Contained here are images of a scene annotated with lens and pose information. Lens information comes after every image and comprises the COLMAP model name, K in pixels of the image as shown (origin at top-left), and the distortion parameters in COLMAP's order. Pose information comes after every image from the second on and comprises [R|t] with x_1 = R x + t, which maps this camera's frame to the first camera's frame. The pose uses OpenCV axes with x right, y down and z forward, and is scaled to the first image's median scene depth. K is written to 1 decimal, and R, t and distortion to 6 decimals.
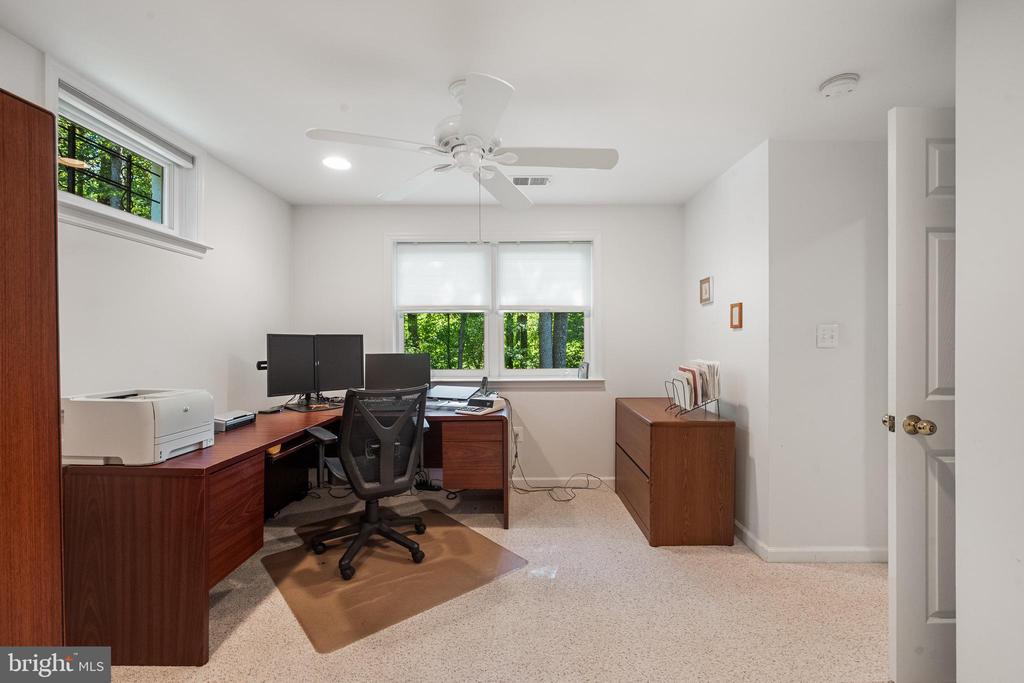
lens RADIAL K [[451.6, 0, 512.0], [0, 451.6, 341.5], [0, 0, 1]] dist [0.000217, -0.000014]
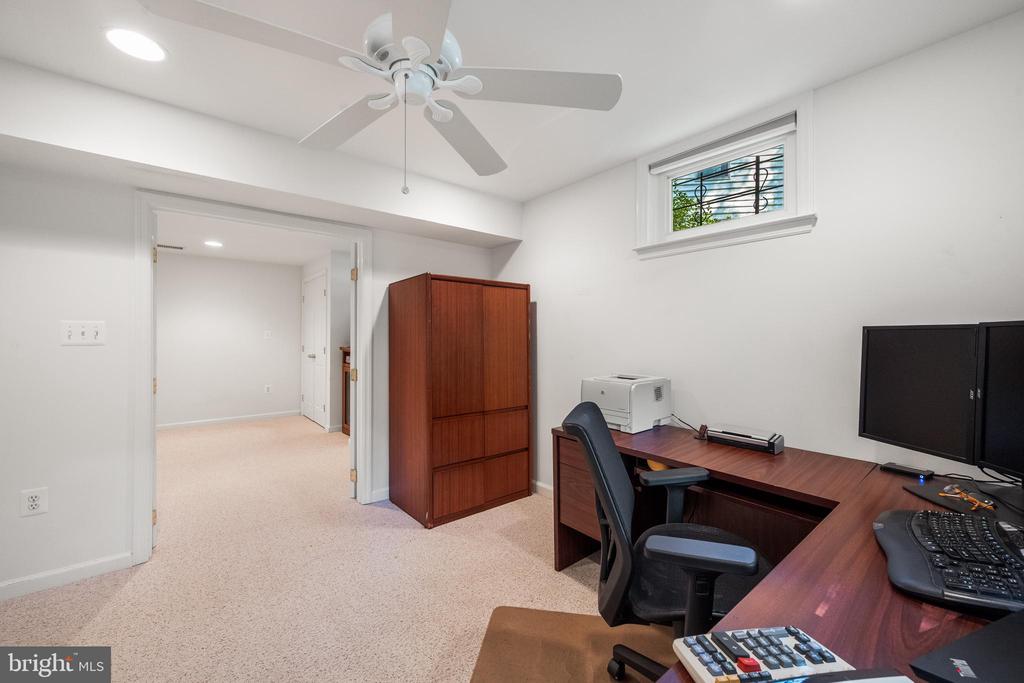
lens RADIAL K [[406.7, 0, 512.0], [0, 406.7, 341.5], [0, 0, 1]] dist [0.007689, -0.000016]
pose [[-0.757050, 0.001927, -0.653354, 0.194637], [-0.002057, 0.999984, 0.005333, -0.000390], [0.653354, 0.005382, -0.757033, 1.498545]]
